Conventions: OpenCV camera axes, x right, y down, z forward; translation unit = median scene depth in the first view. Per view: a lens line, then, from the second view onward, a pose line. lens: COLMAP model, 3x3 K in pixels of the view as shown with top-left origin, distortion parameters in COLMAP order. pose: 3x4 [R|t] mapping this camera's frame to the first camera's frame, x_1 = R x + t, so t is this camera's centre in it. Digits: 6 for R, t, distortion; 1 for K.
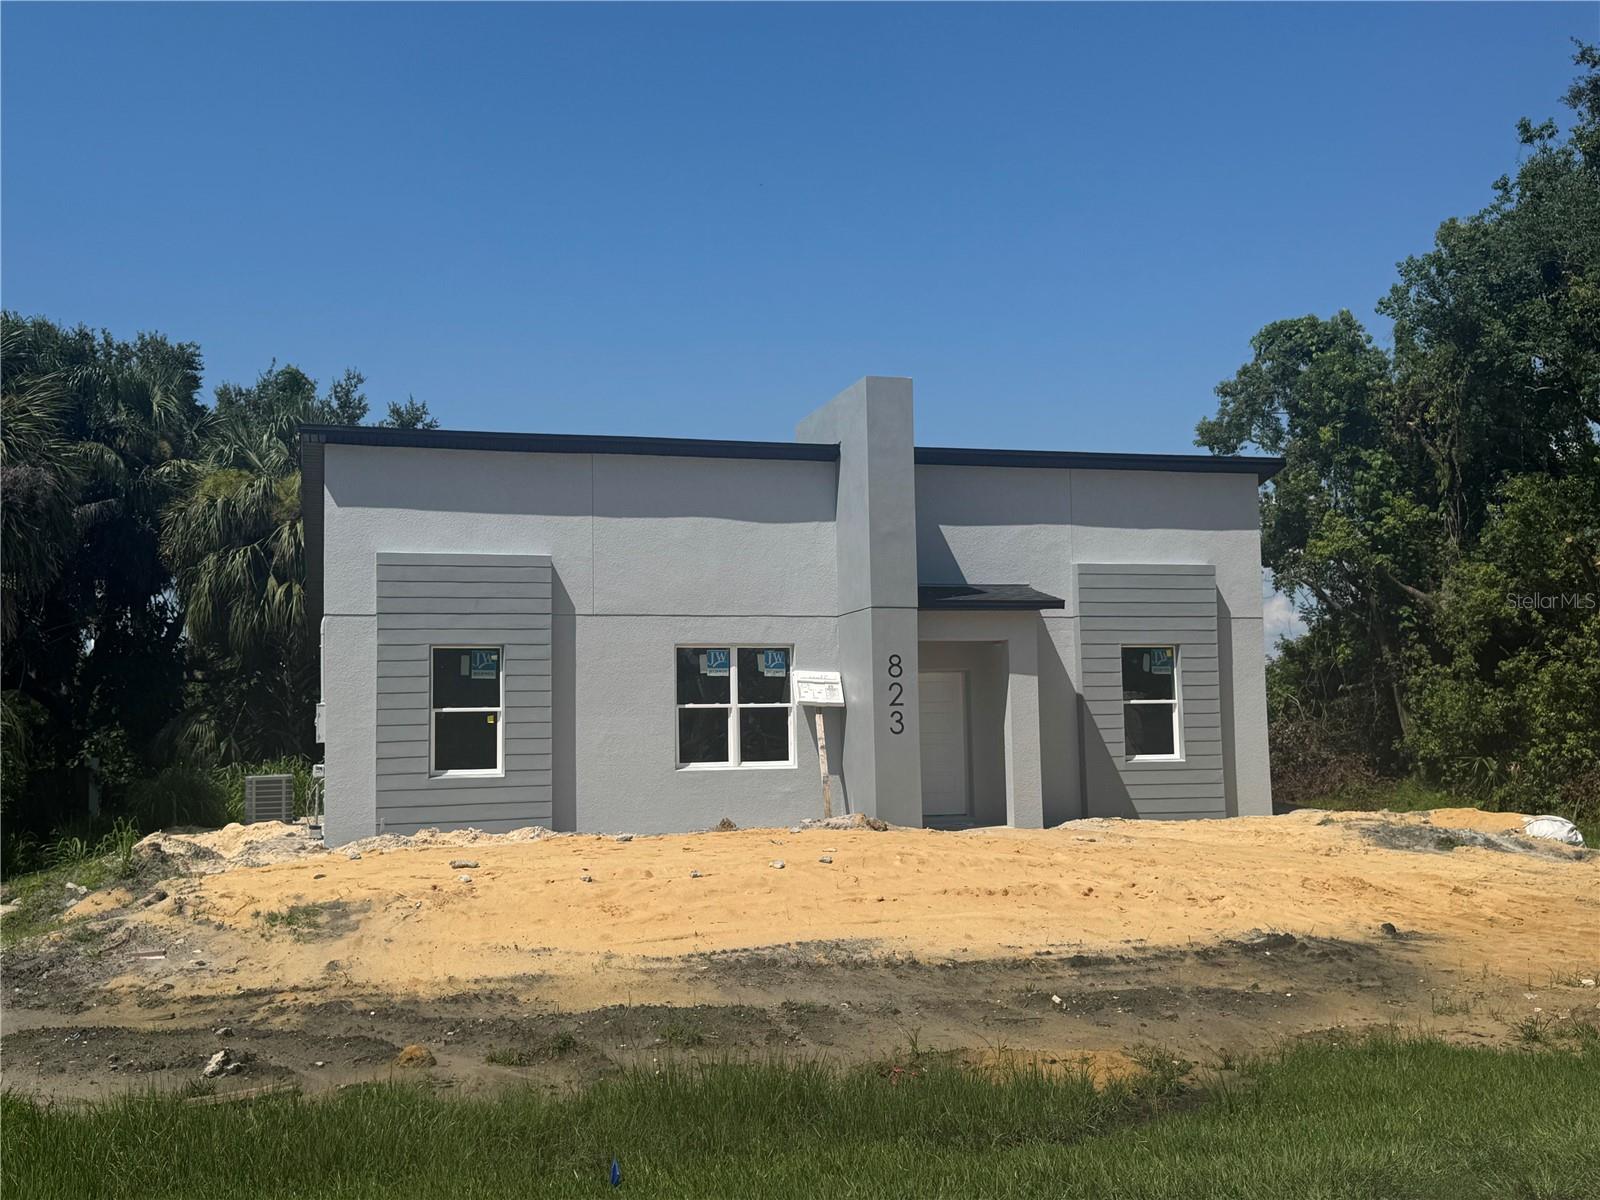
lens RADIAL K [[1648.5, 0, 800.0], [0, 1648.5, 600.0], [0, 0, 1]] dist [0.210418, -0.524364]
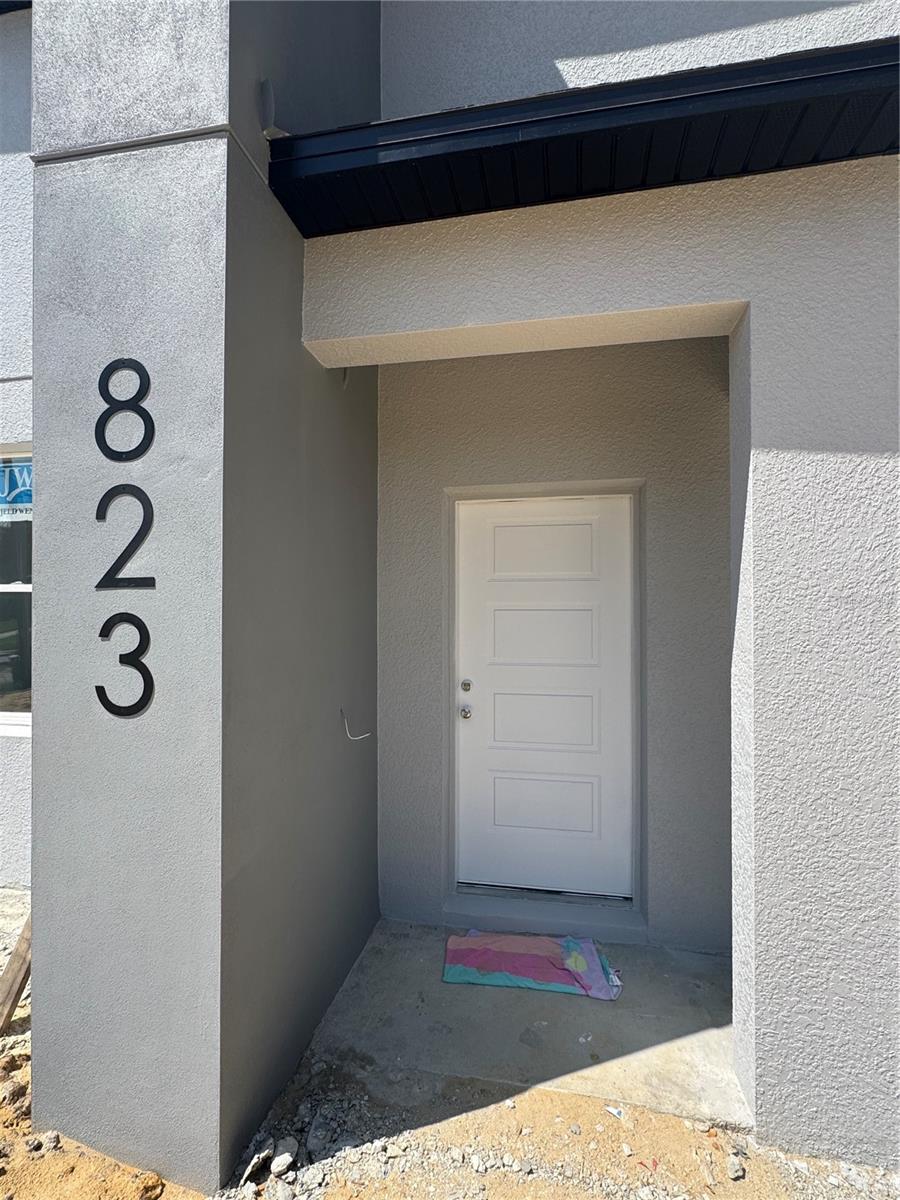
lens RADIAL K [[587.9, 0, 450.0], [0, 587.9, 600.0], [0, 0, 1]] dist [-0.000485, -0.000069]
pose [[0.889923, 0.015180, -0.455859, 0.127825], [0.027438, 0.995854, 0.086727, 0.057344], [0.455286, -0.089688, 0.885817, 0.910255]]
